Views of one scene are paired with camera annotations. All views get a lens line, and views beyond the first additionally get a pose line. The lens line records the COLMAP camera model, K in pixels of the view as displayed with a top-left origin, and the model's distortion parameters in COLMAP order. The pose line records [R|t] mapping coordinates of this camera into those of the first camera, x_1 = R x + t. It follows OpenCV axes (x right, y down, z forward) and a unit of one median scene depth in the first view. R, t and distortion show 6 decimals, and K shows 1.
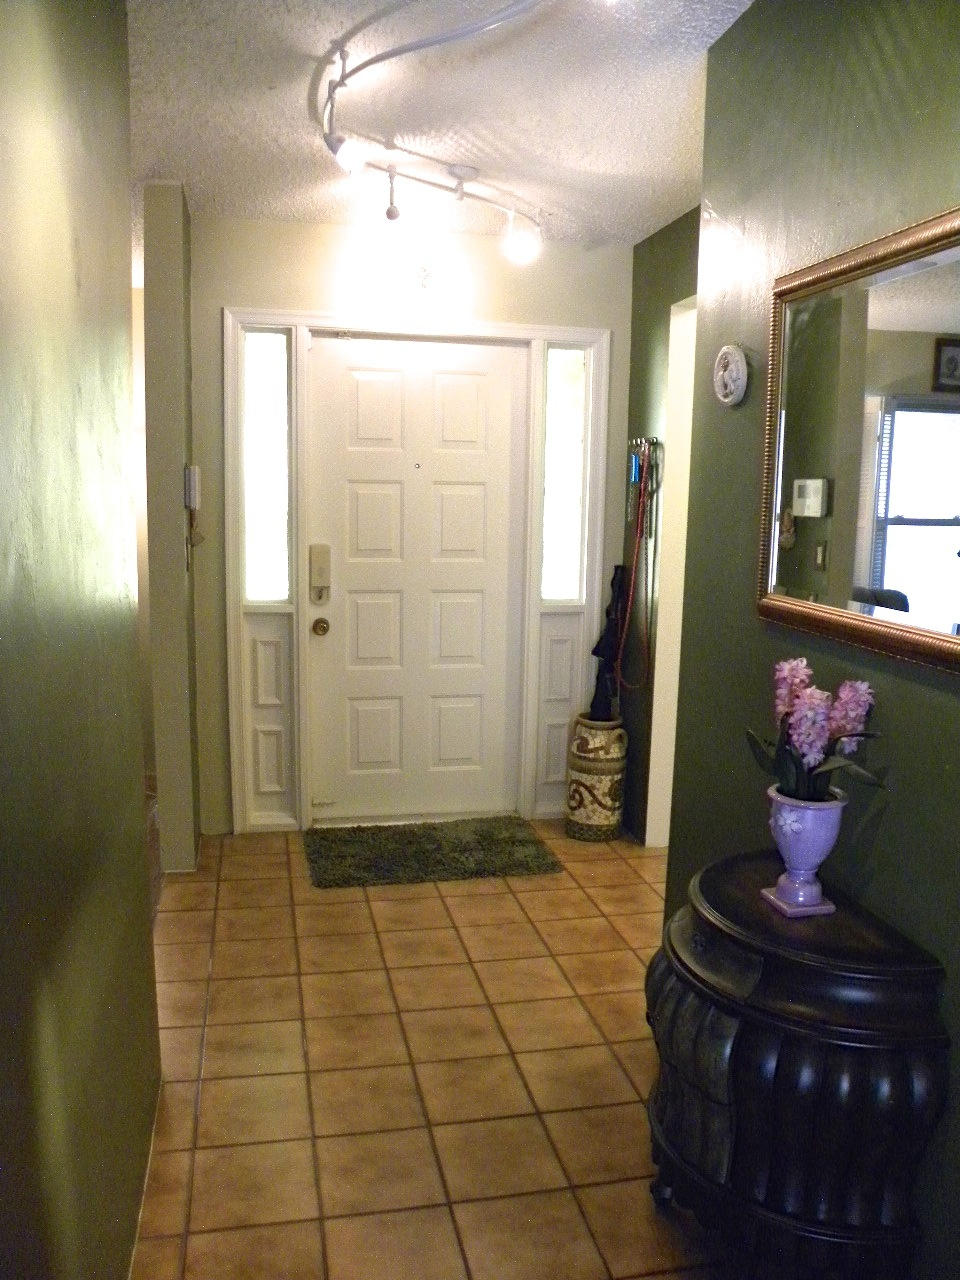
lens RADIAL K [[960.7, 0, 481.6], [0, 960.7, 661.6], [0, 0, 1]] dist [-0.112286, -0.002211]
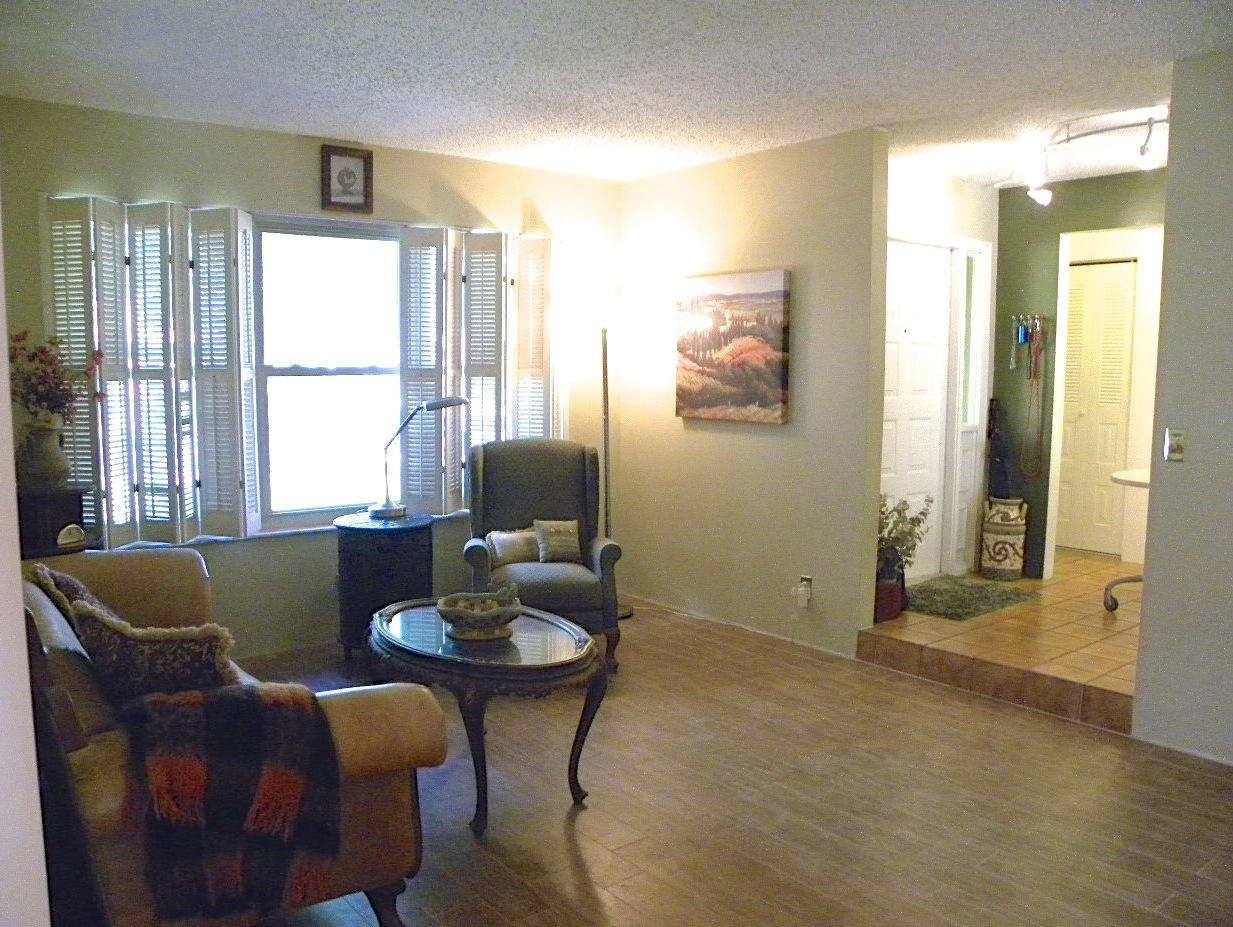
lens RADIAL K [[940.3, 0, 625.0], [0, 940.3, 473.4], [0, 0, 1]] dist [-0.144181, 0.091331]
pose [[0.896725, -0.064461, 0.437868, -1.058197], [0.087120, 0.995689, -0.031835, 0.013239], [-0.433929, 0.066695, 0.898475, -0.040361]]
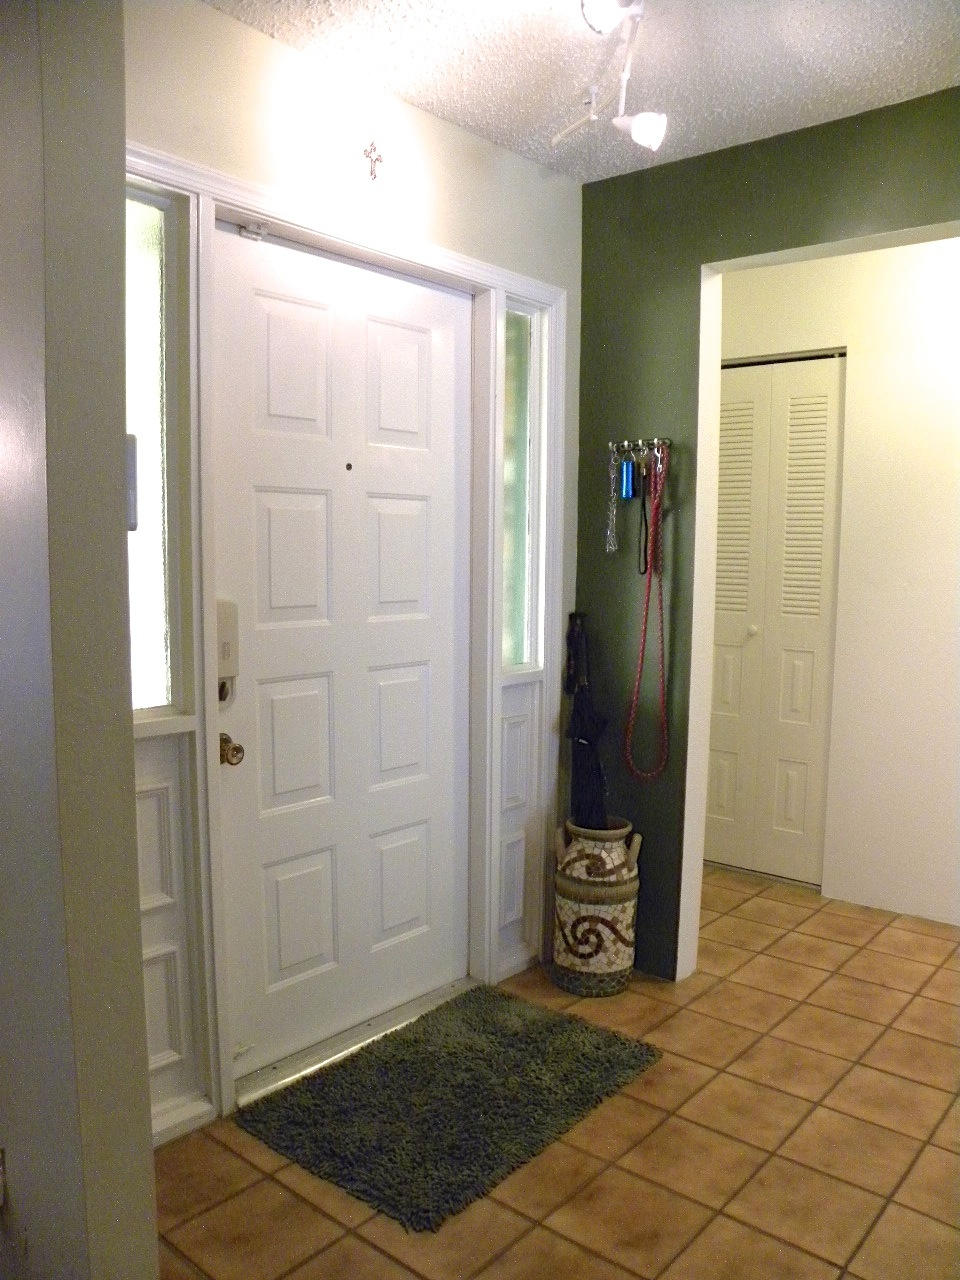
lens RADIAL K [[976.1, 0, 474.1], [0, 976.1, 668.7], [0, 0, 1]] dist [-0.144181, 0.091331]
pose [[0.804065, -0.084060, 0.588569, -0.378469], [0.107769, 0.994162, -0.005240, -0.064565], [-0.584692, 0.067643, 0.808430, 0.463161]]
